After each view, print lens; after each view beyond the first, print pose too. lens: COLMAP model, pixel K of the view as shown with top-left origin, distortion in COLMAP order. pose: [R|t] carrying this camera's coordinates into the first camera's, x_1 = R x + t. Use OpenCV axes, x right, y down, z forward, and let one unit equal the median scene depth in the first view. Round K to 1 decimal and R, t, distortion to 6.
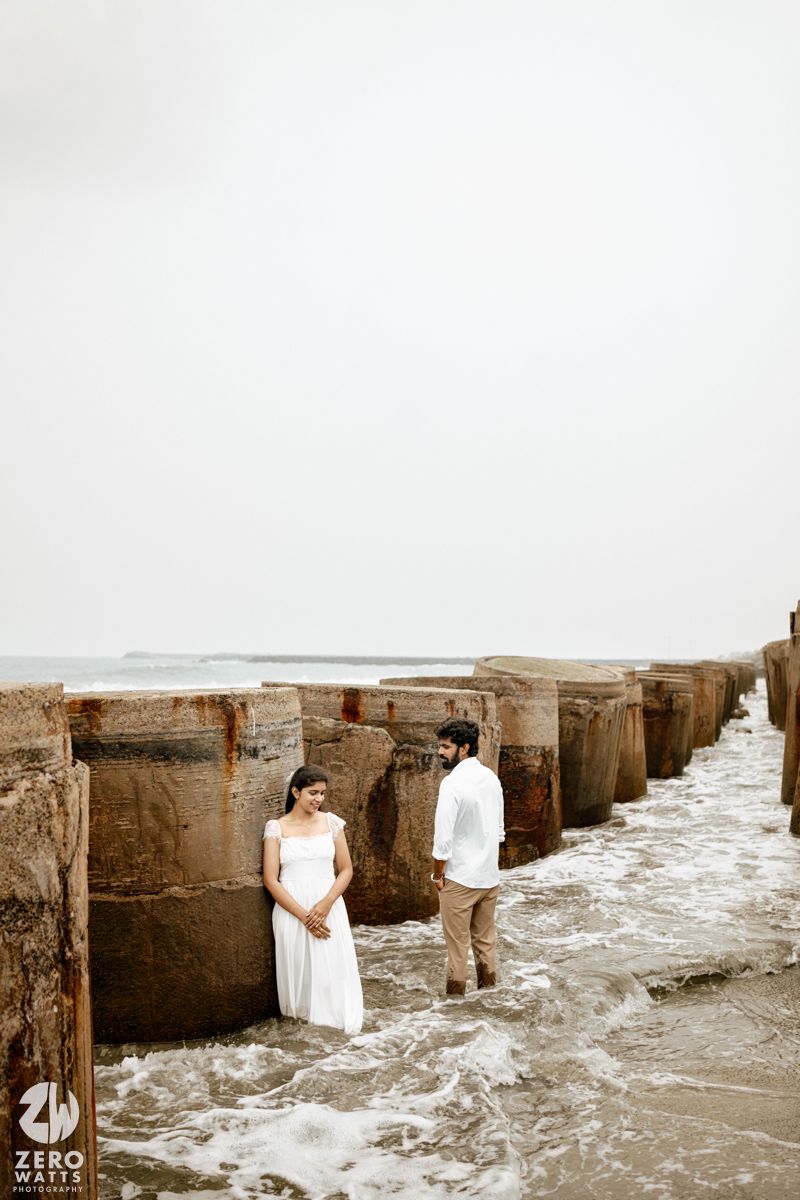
lens RADIAL K [[1138.7, 0, 408.7], [0, 1138.7, 601.1], [0, 0, 1]] dist [-0.193530, 0.211447]
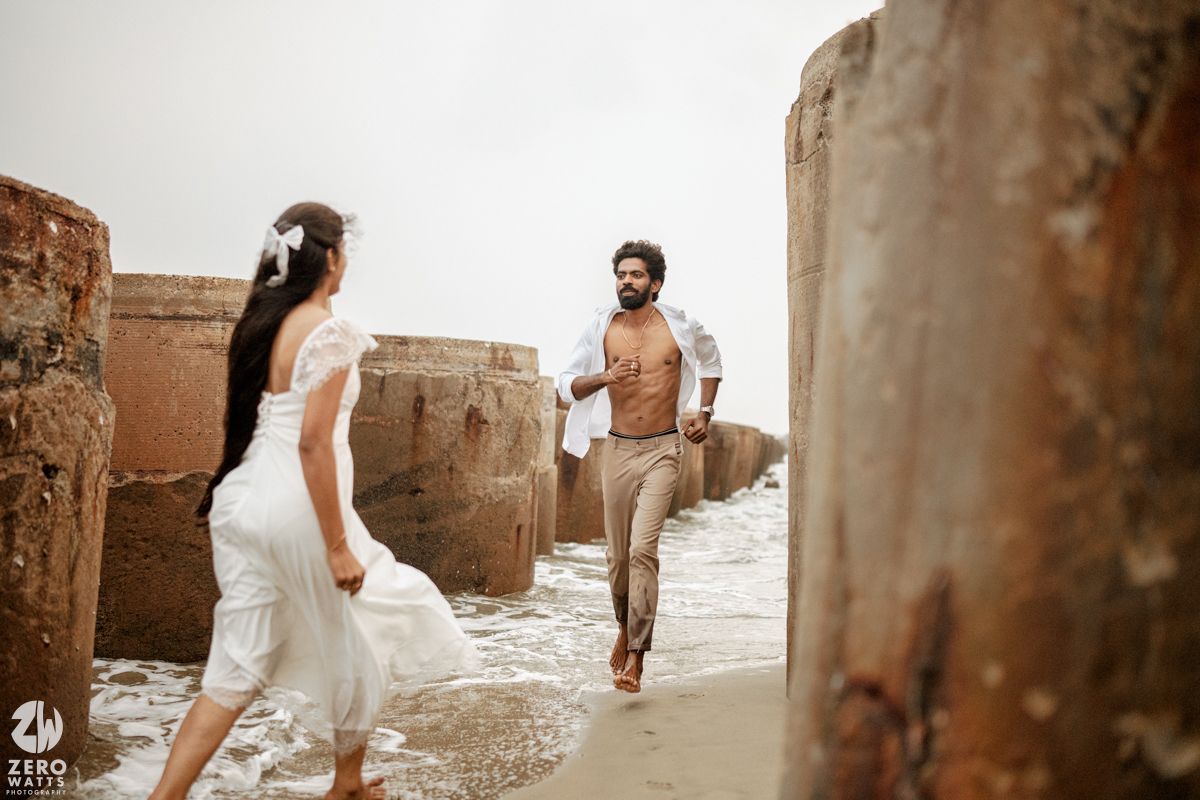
lens RADIAL K [[1142.0, 0, 595.2], [0, 1142.0, 405.0], [0, 0, 1]] dist [-0.192854, 0.211409]
pose [[0.988367, 0.074546, 0.132562, -0.129253], [-0.079025, 0.996455, 0.028849, 0.028658], [-0.129942, -0.038989, 0.990755, -0.413159]]
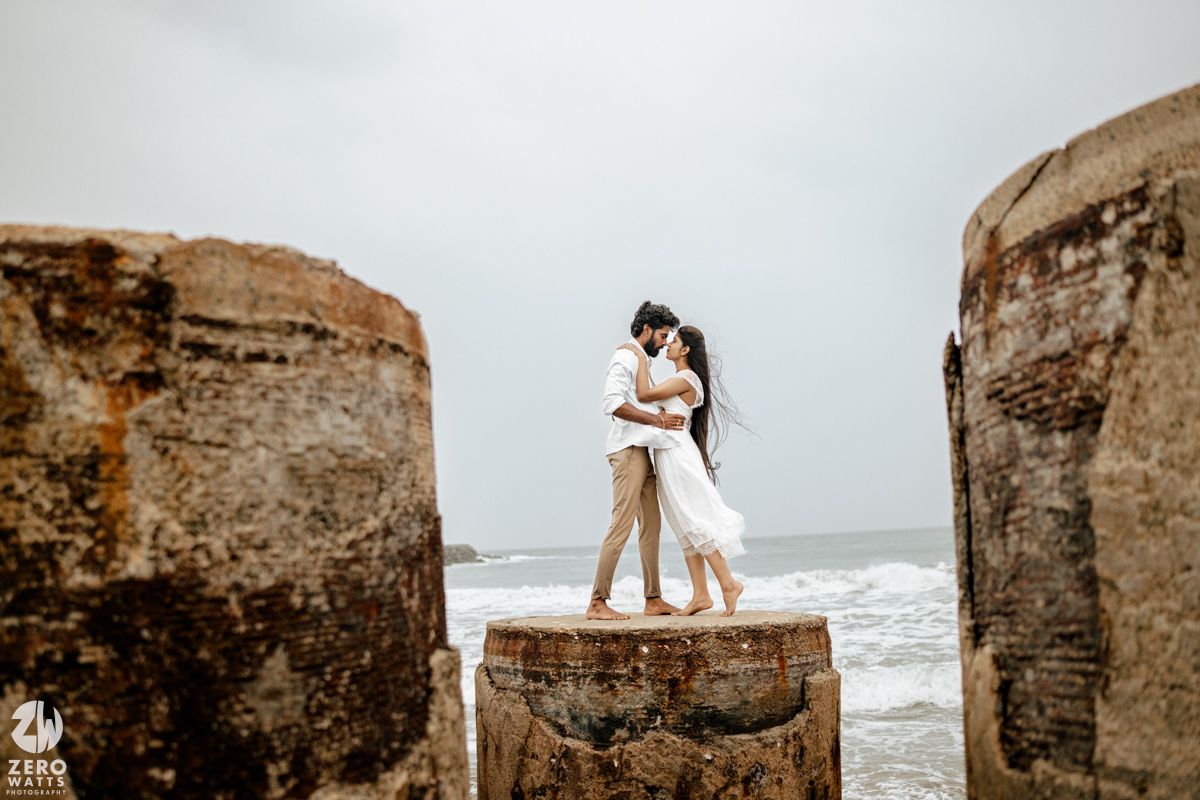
lens RADIAL K [[1144.7, 0, 597.4], [0, 1144.7, 401.1], [0, 0, 1]] dist [-0.195047, 0.228694]
pose [[0.183852, -0.141586, -0.972703, 0.182496], [0.099847, 0.987143, -0.124816, -0.028888], [0.977870, -0.074174, 0.195625, -0.271740]]
